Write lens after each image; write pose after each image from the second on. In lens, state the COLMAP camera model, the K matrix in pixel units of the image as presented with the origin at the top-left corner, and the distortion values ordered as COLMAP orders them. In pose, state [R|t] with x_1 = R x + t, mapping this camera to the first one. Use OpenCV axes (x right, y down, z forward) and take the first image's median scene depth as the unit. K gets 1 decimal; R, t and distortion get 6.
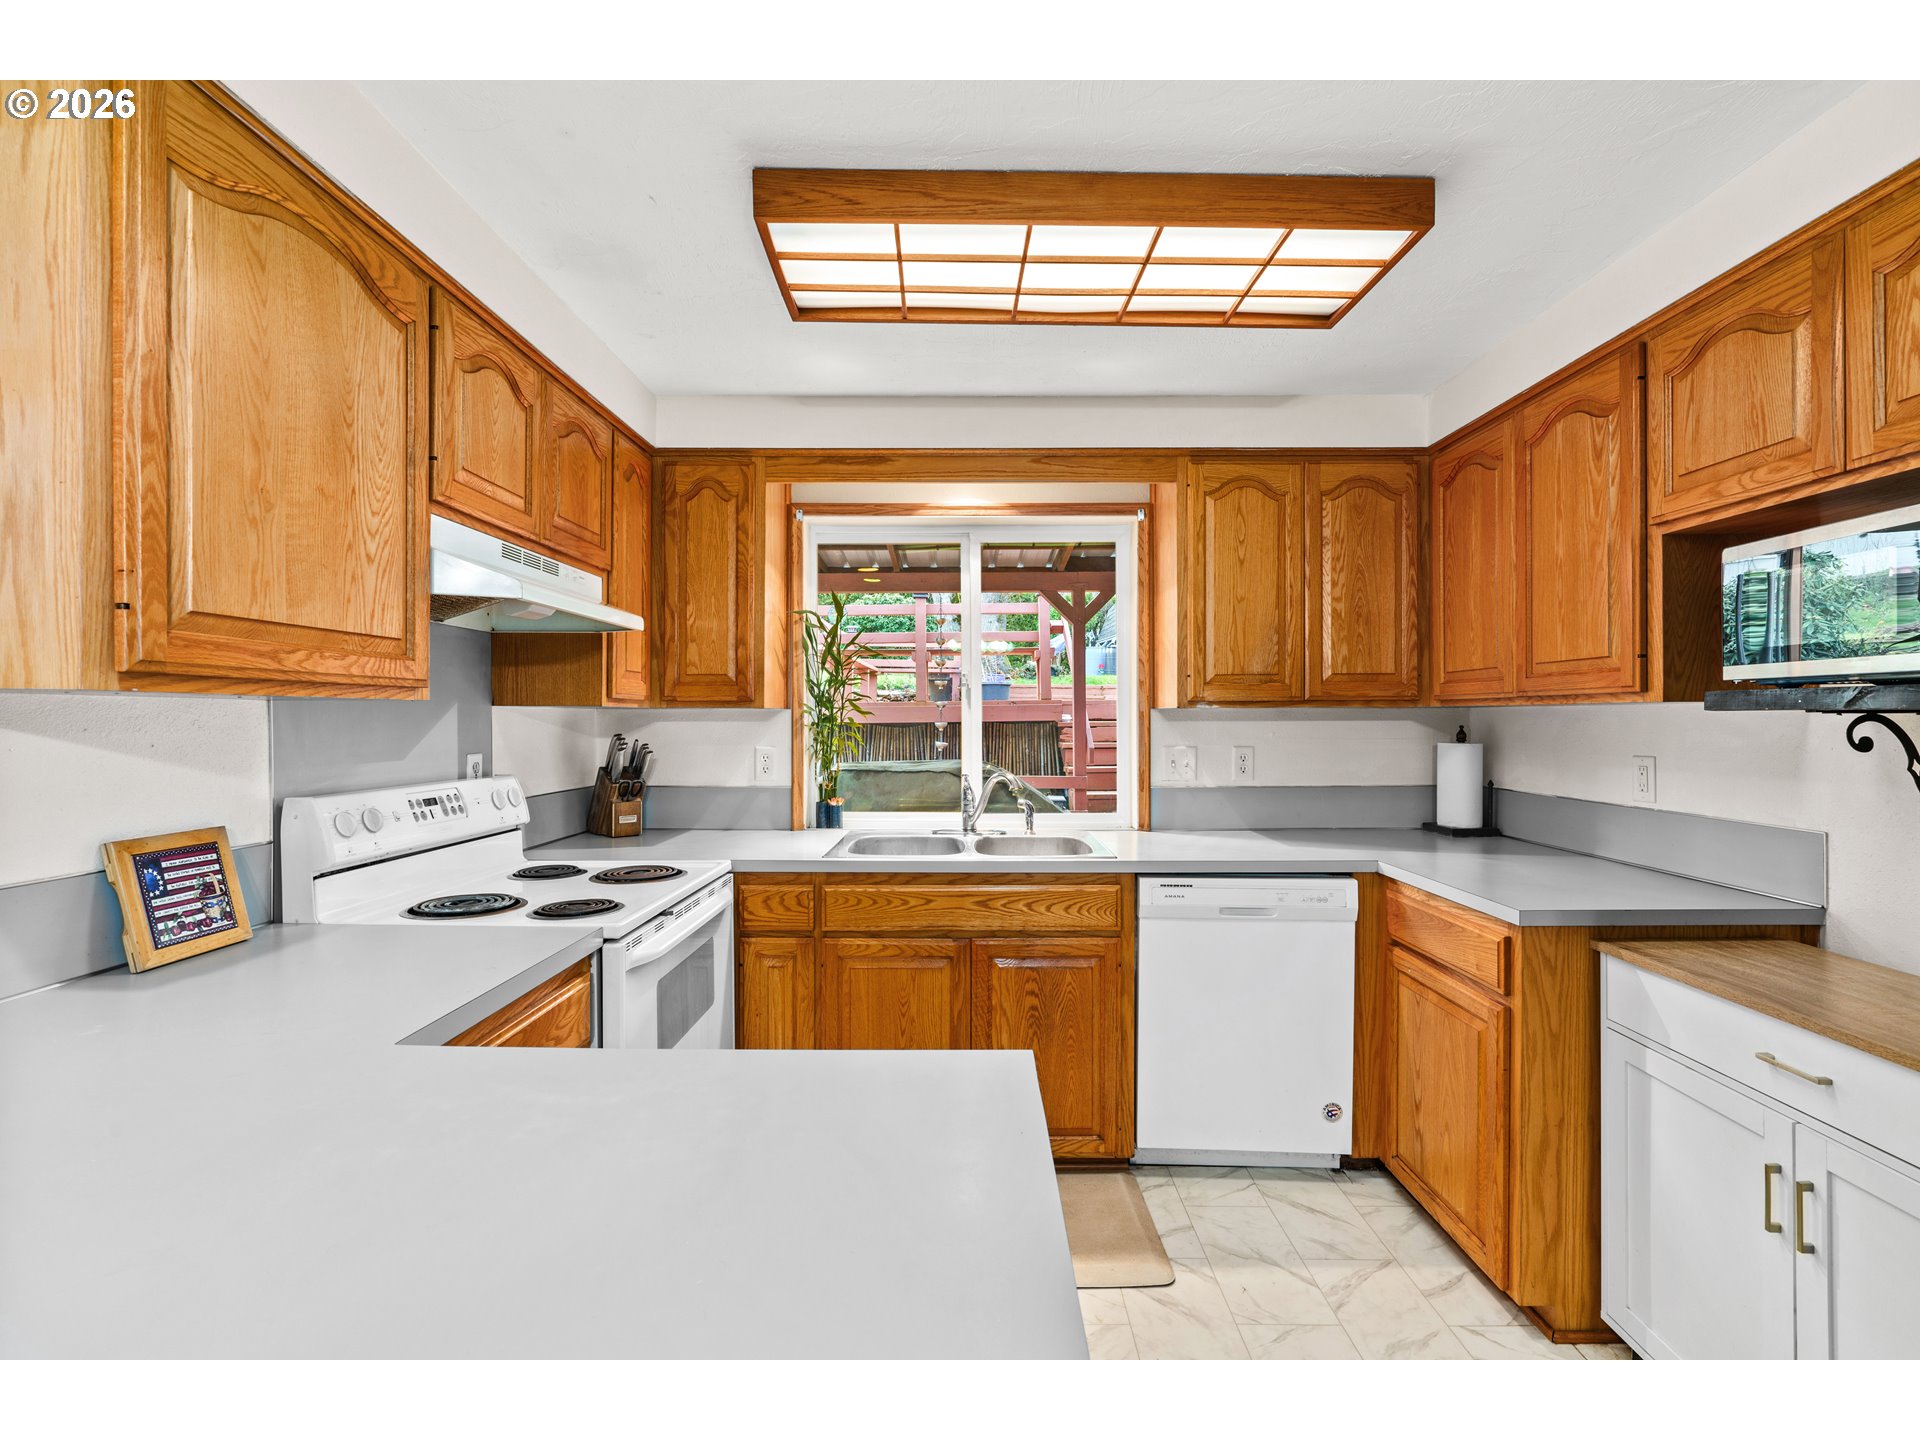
lens RADIAL K [[879.4, 0, 964.6], [0, 879.4, 721.3], [0, 0, 1]] dist [-0.010936, 0.000266]
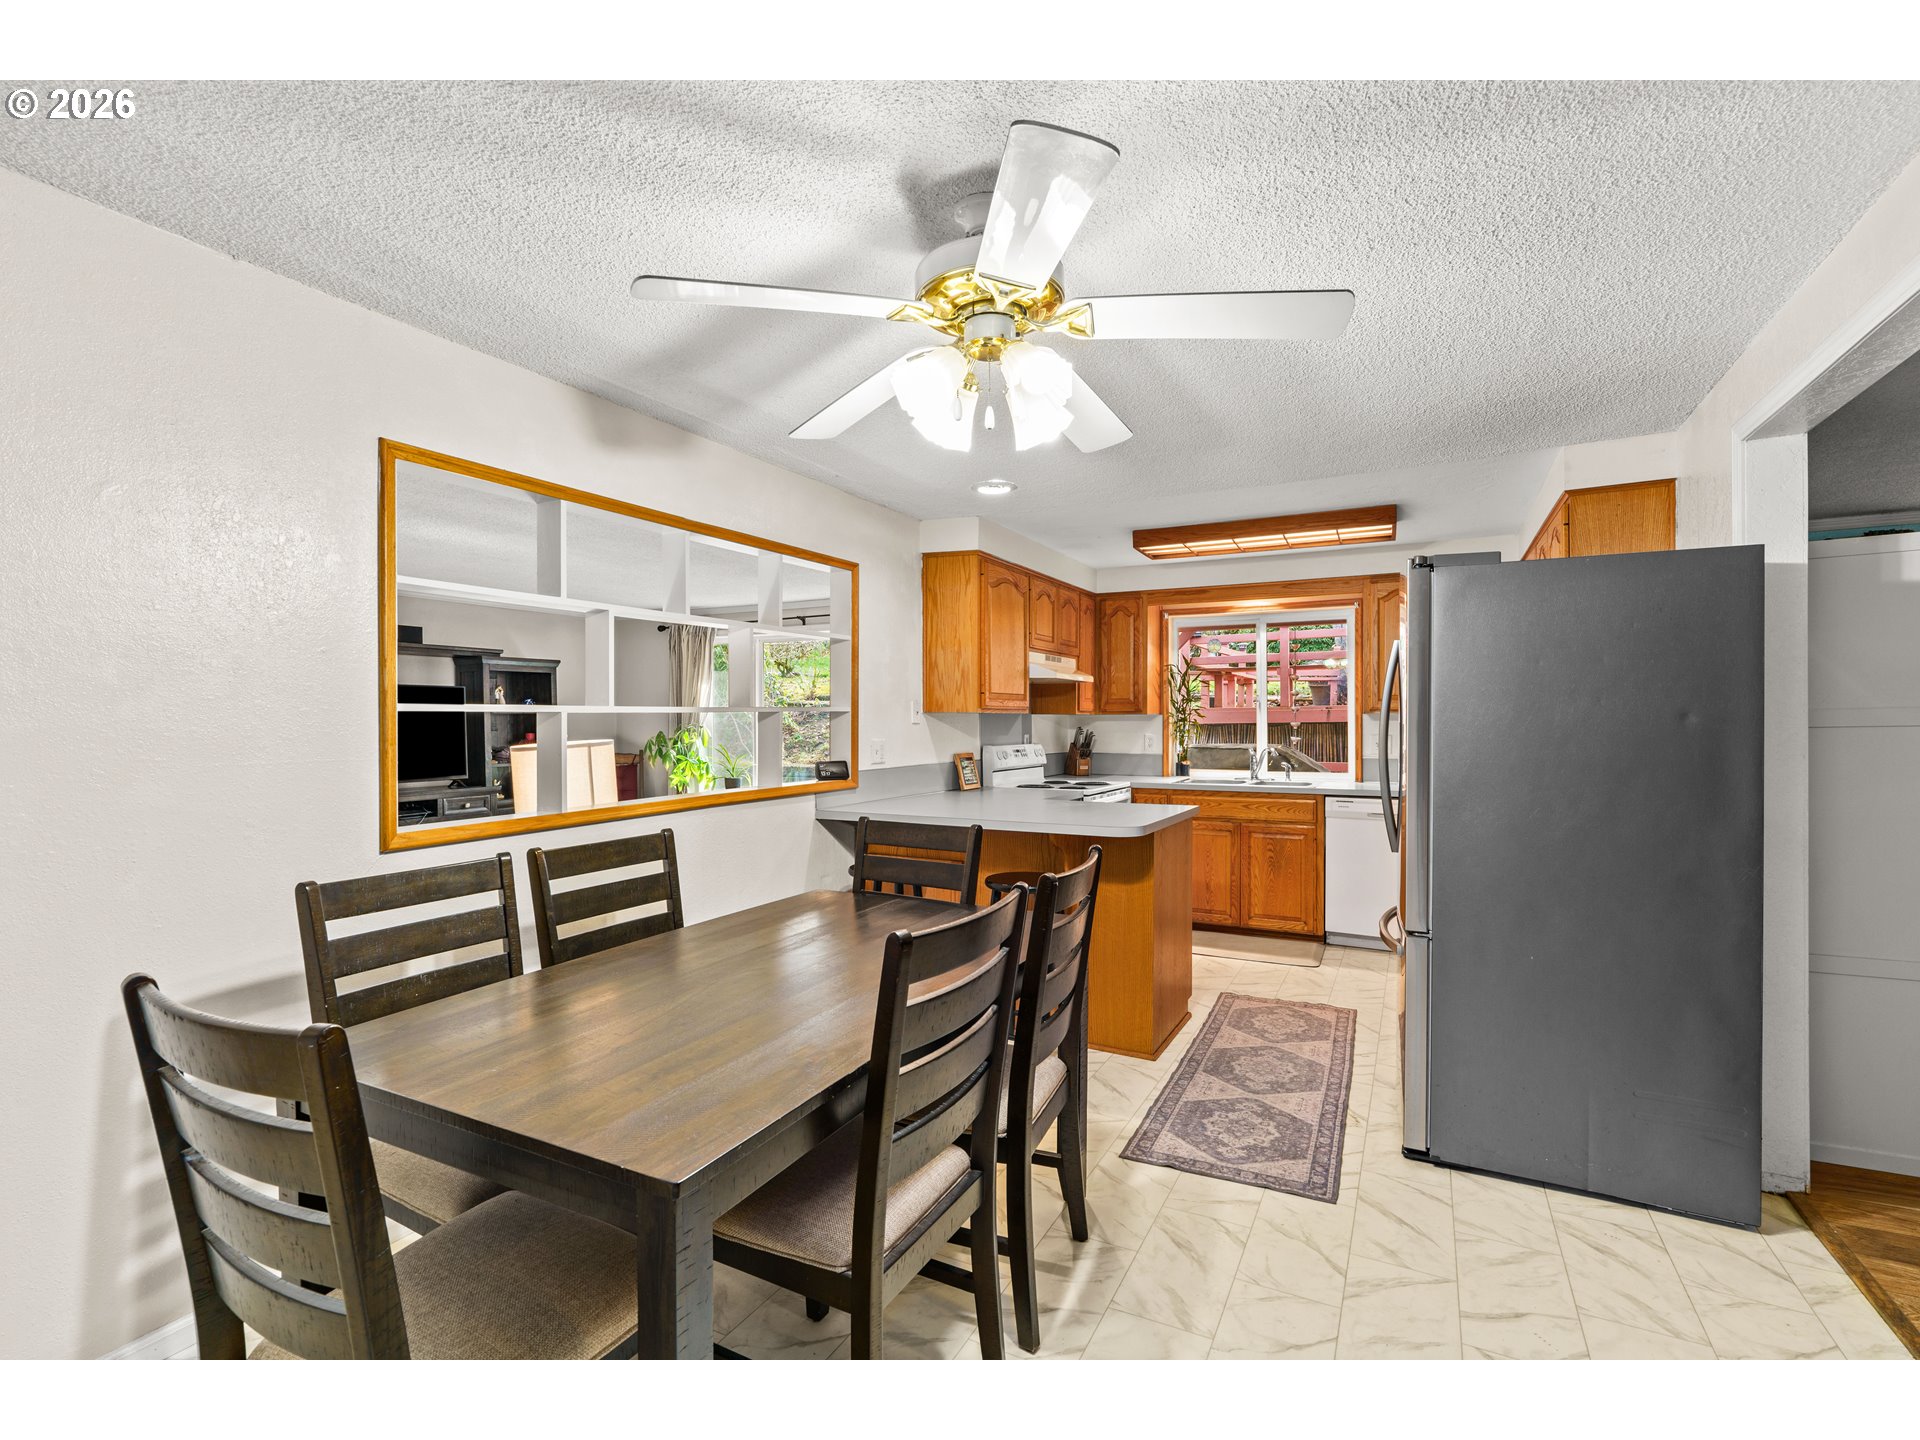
lens RADIAL K [[879.4, 0, 954.0], [0, 879.4, 724.2], [0, 0, 1]] dist [-0.010936, 0.000266]
pose [[0.885616, -0.000507, -0.464418, 0.336176], [0.001121, 0.999999, 0.001046, 0.004968], [0.464417, -0.001447, 0.885616, -1.065153]]
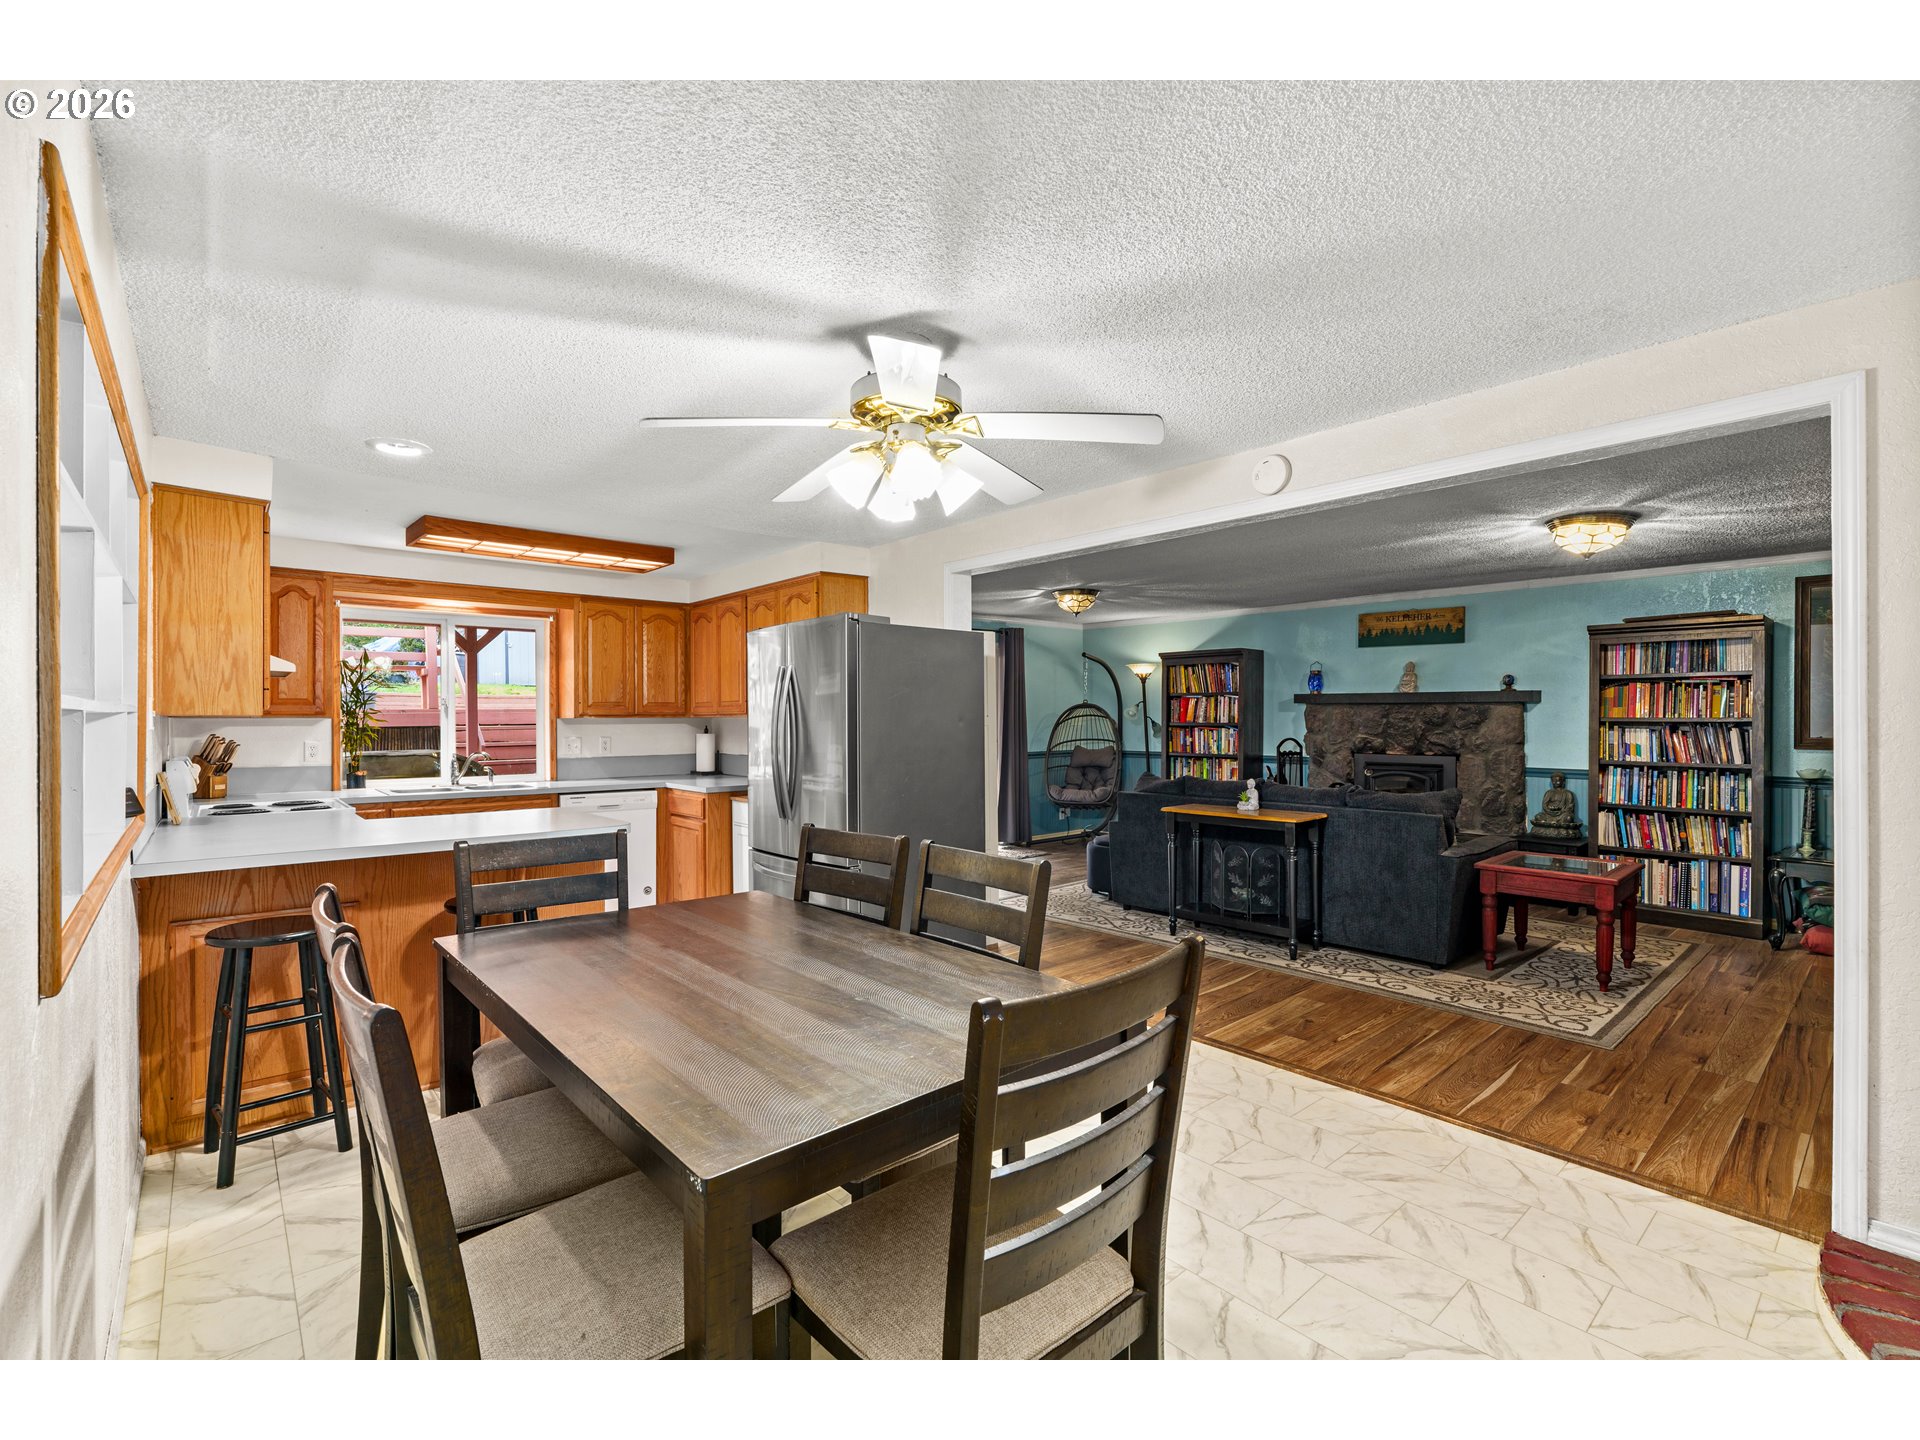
lens RADIAL K [[879.4, 0, 954.1], [0, 879.4, 721.6], [0, 0, 1]] dist [-0.010936, 0.000266]
pose [[0.759296, -0.003014, 0.650739, -0.426740], [0.005779, 0.999981, -0.002111, 0.002524], [-0.650720, 0.005363, 0.759299, -1.161305]]
